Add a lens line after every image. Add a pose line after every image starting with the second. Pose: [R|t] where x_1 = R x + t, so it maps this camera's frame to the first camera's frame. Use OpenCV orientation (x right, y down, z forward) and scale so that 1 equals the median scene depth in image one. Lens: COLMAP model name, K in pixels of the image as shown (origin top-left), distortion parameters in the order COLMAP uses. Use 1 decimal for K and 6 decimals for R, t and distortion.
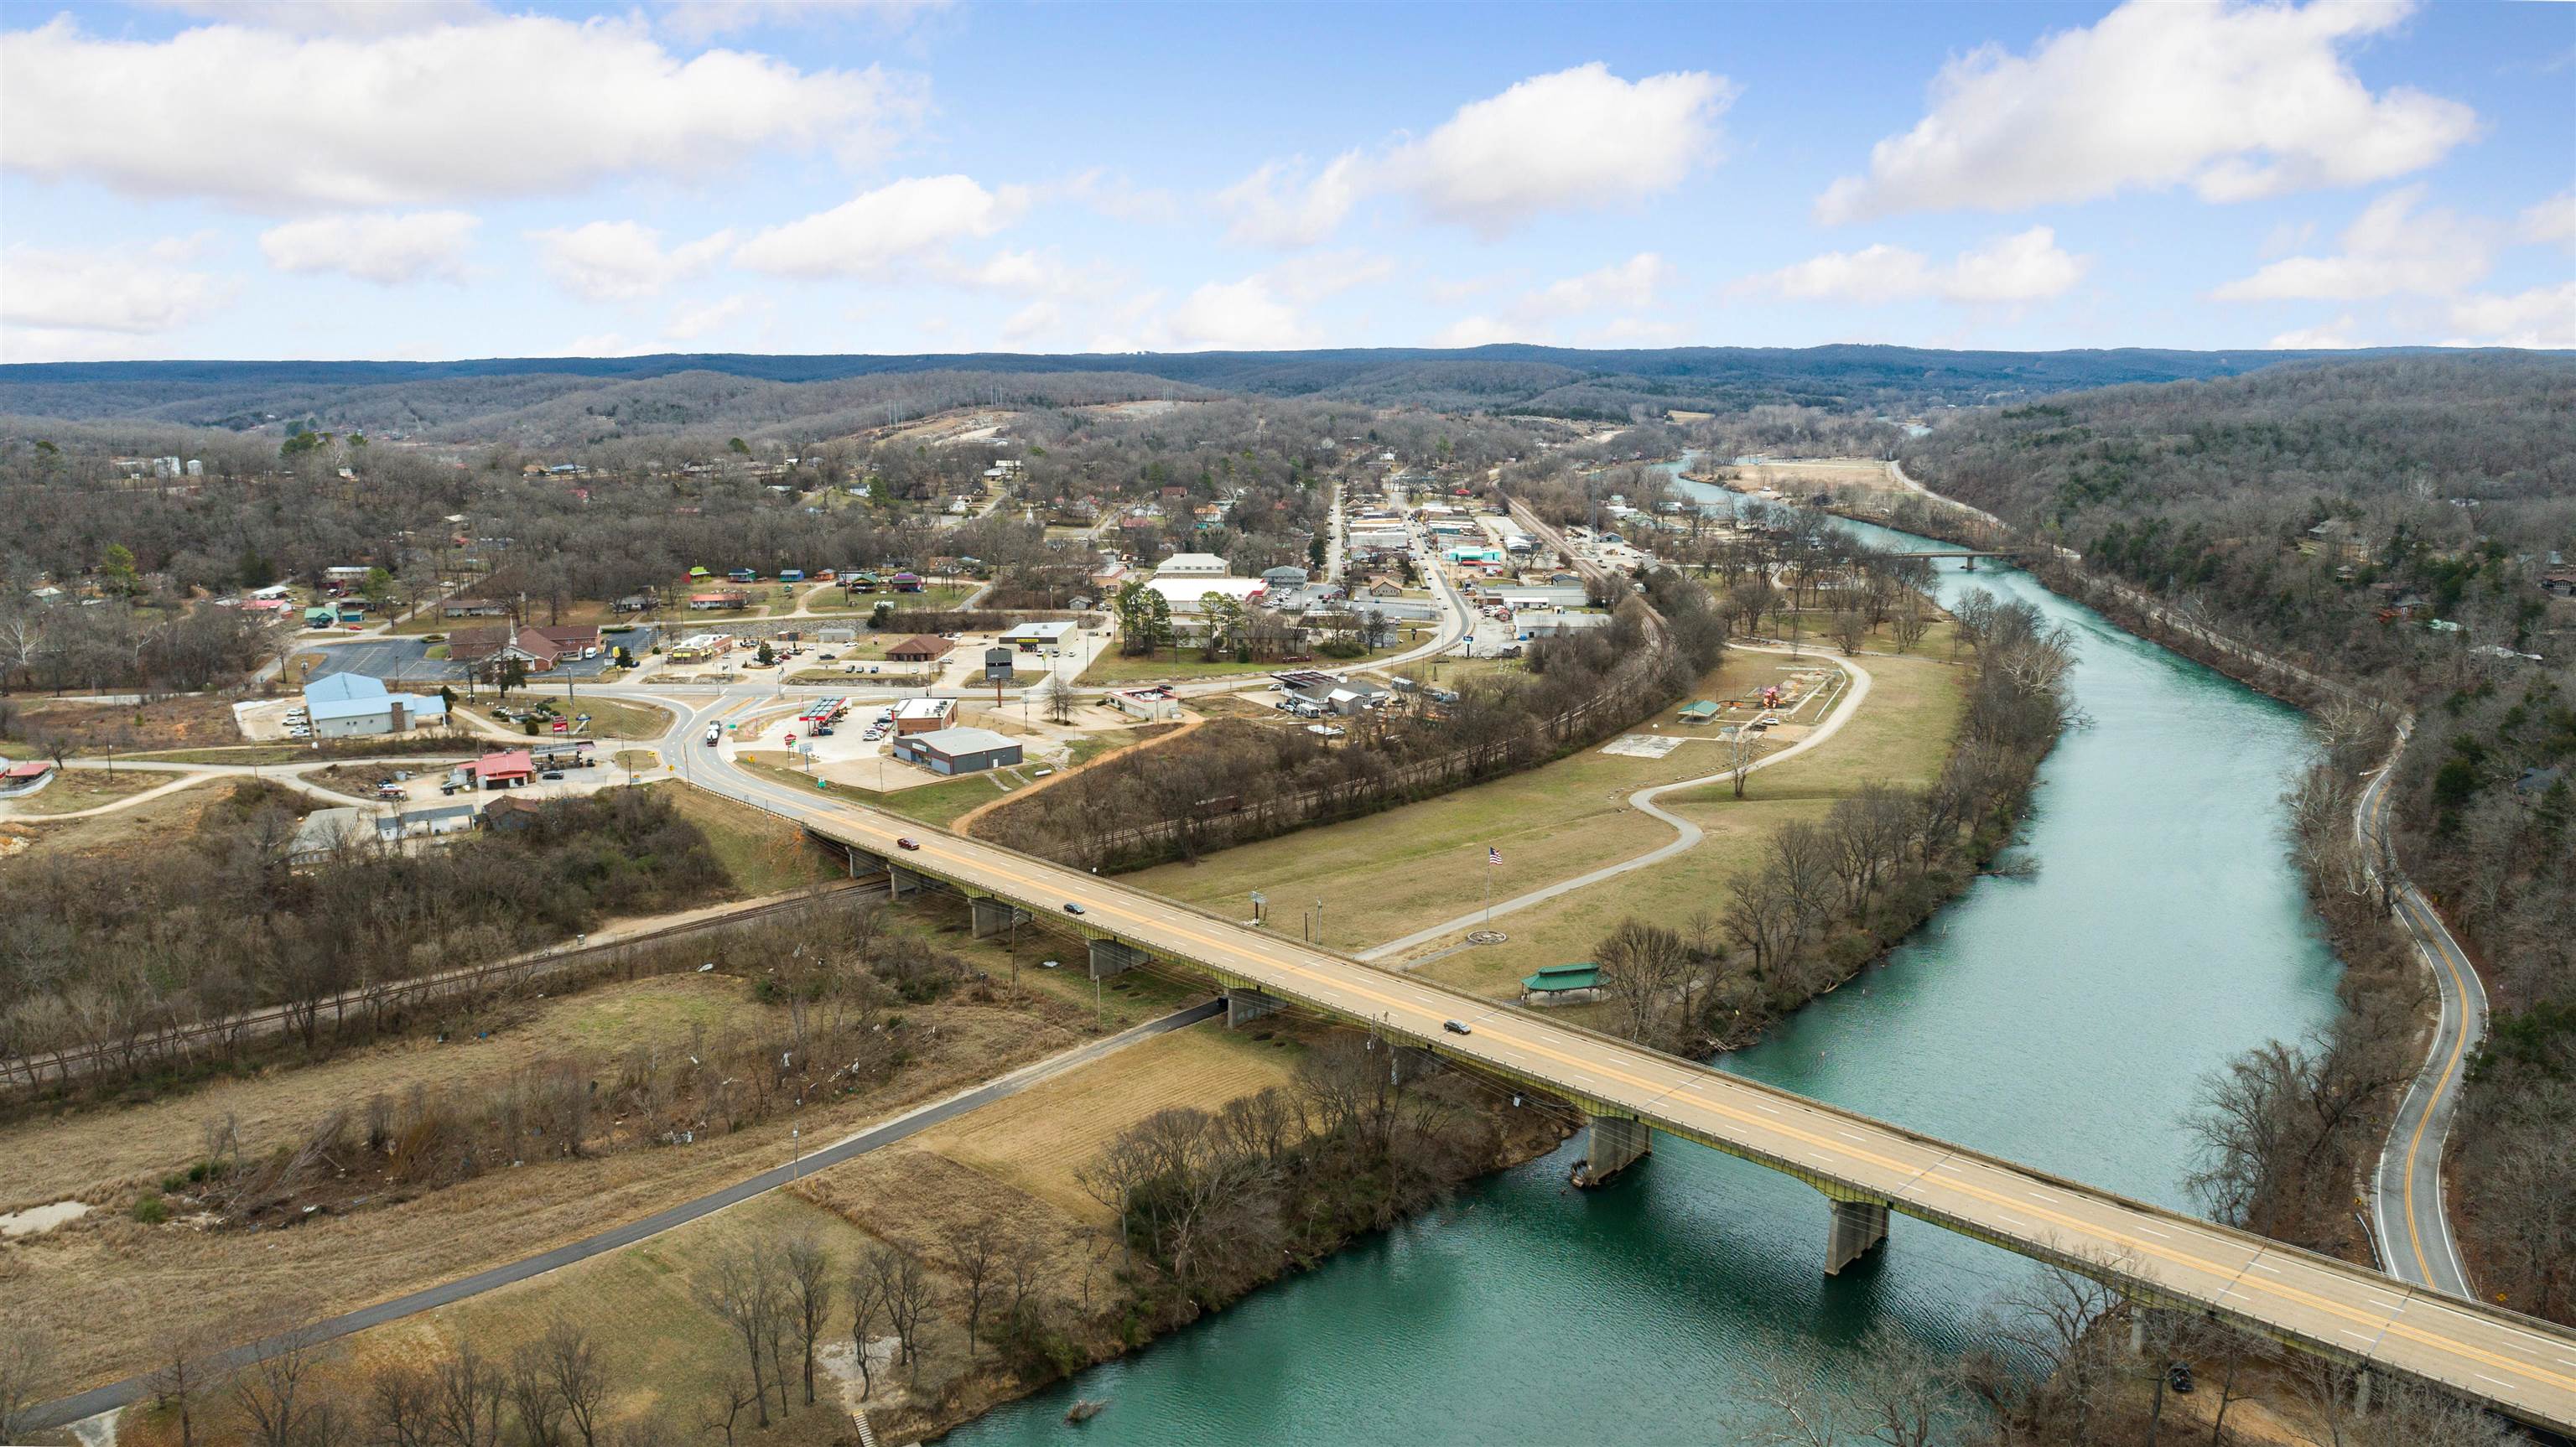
lens RADIAL K [[1768.0, 0, 1261.0], [0, 1768.0, 725.4], [0, 0, 1]] dist [-0.021652, 0.001523]
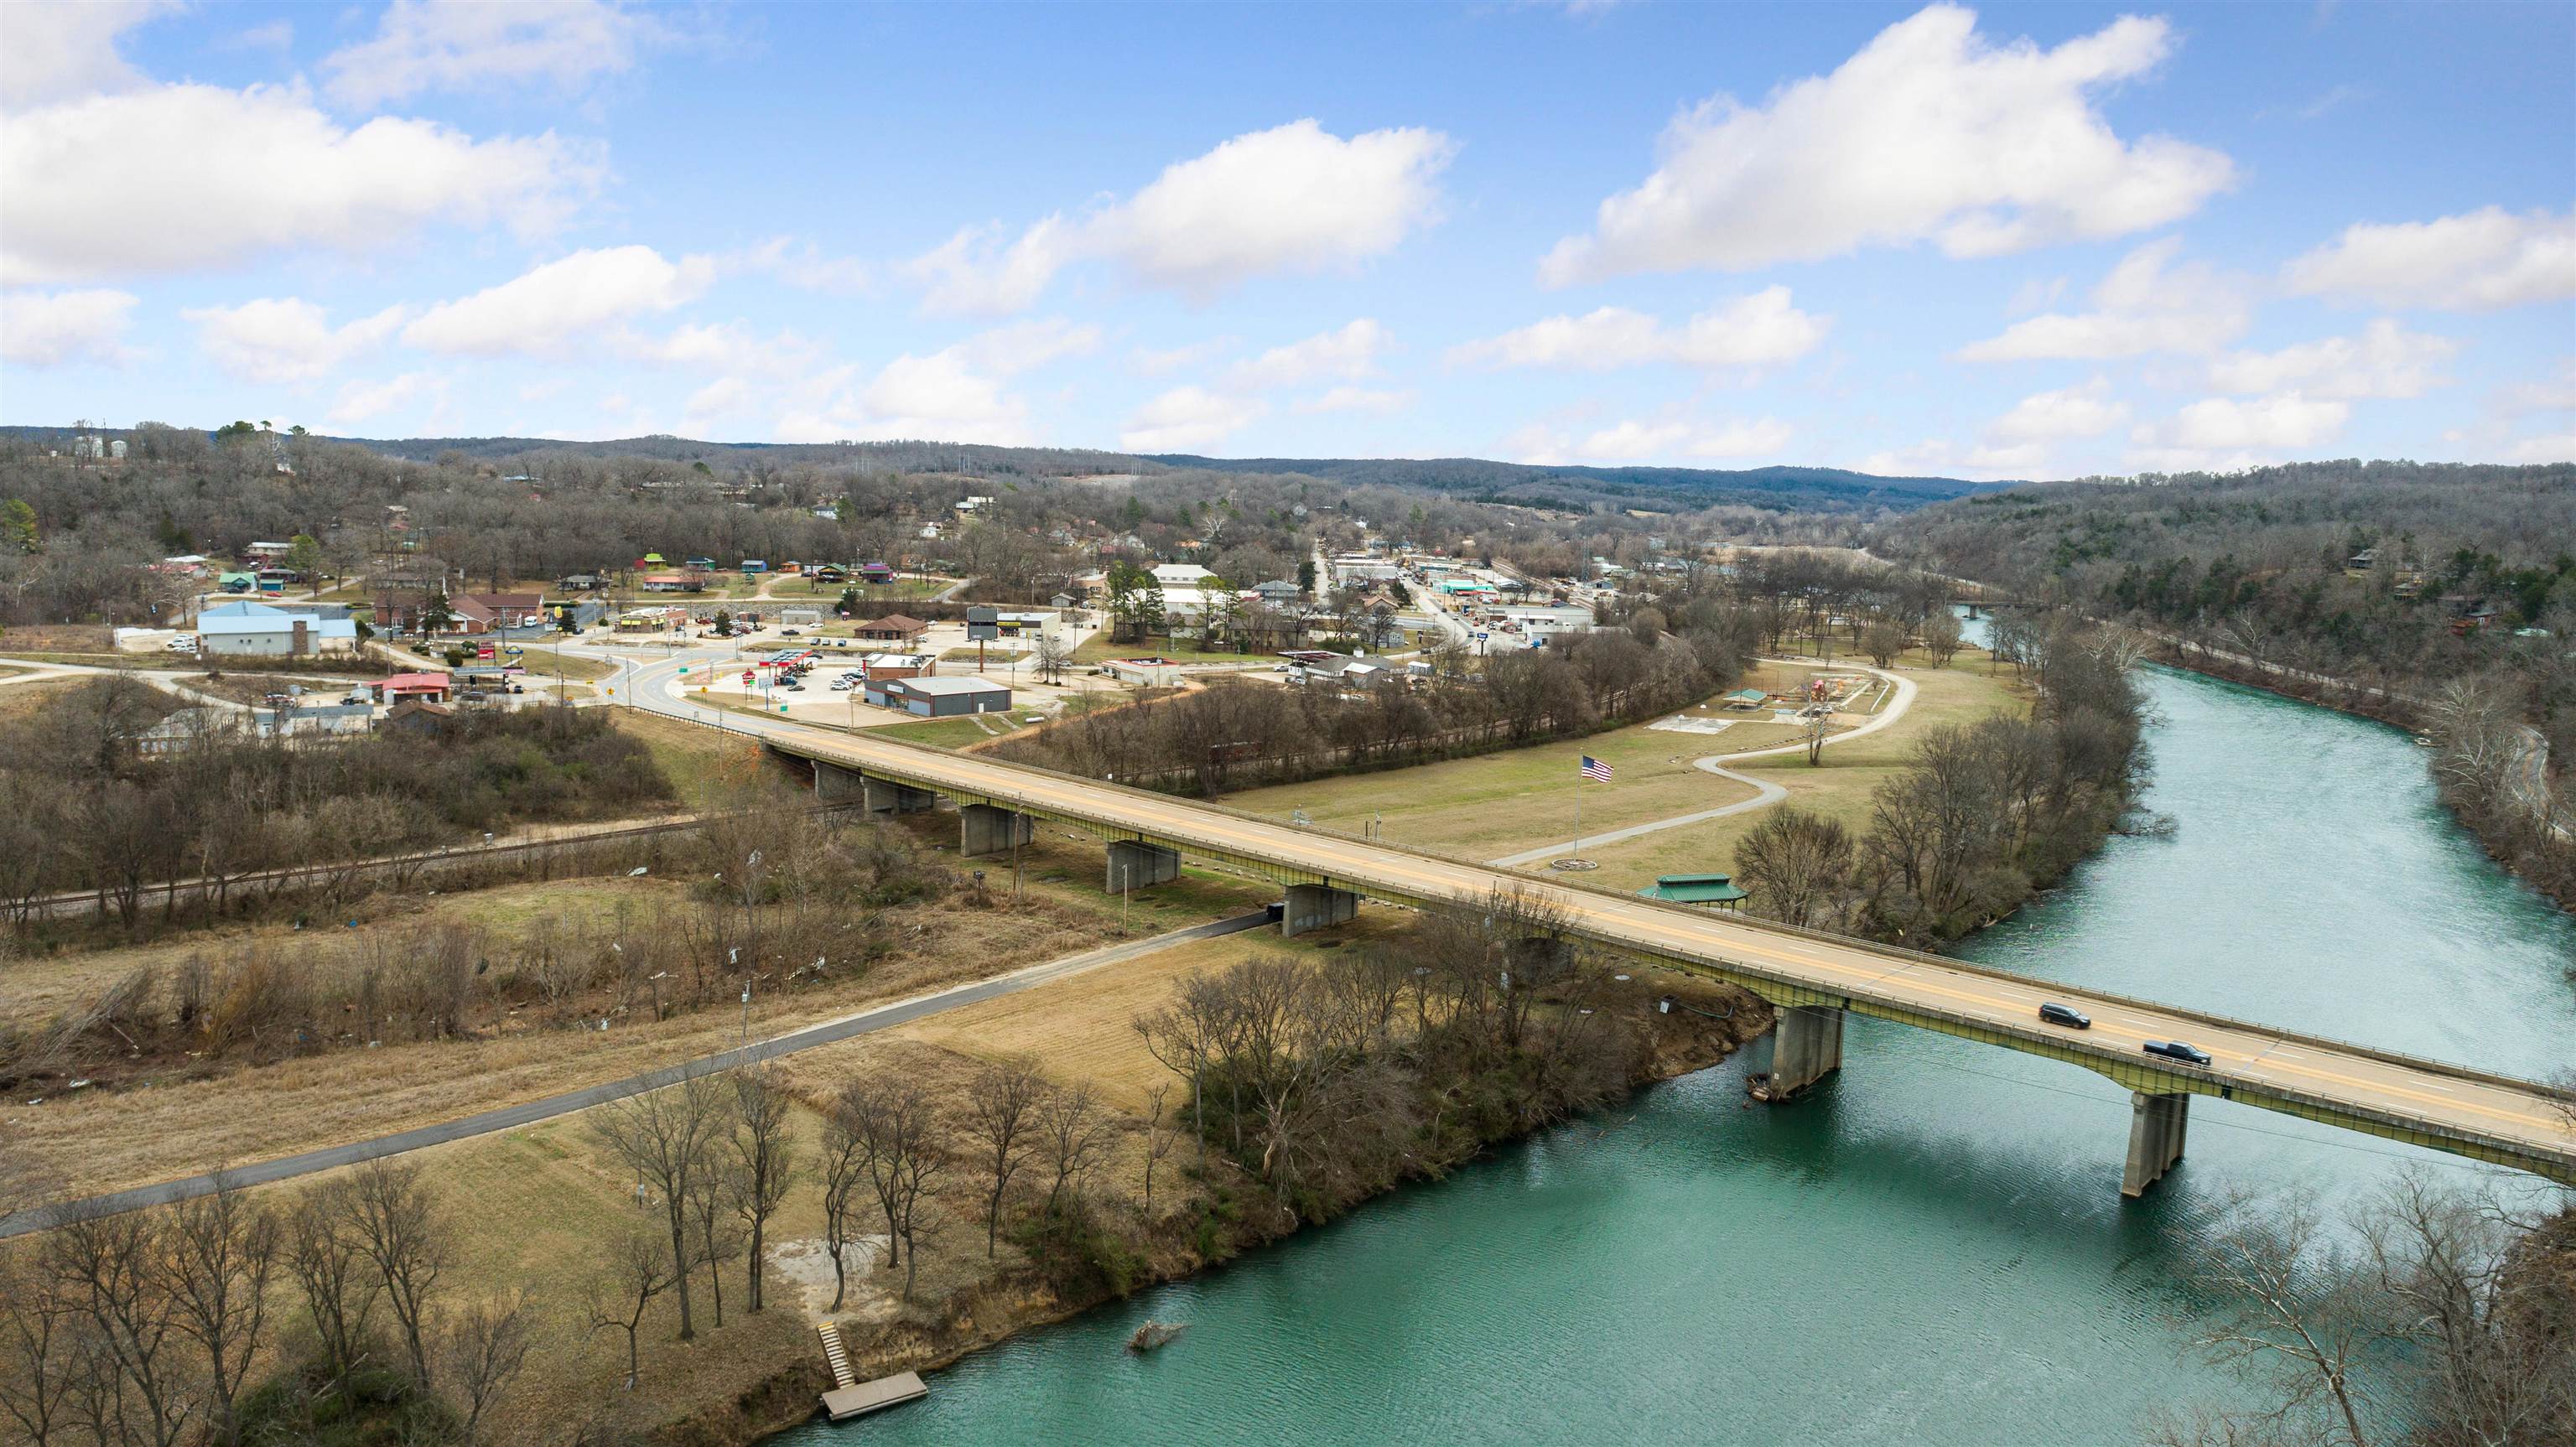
lens RADIAL K [[1741.6, 0, 1280.7], [0, 1741.6, 725.7], [0, 0, 1]] dist [-0.025448, 0.007910]
pose [[0.998677, 0.032590, 0.039782, -0.038650], [-0.030303, 0.997925, -0.056808, 0.084501], [-0.041551, 0.055527, 0.997592, 0.136942]]
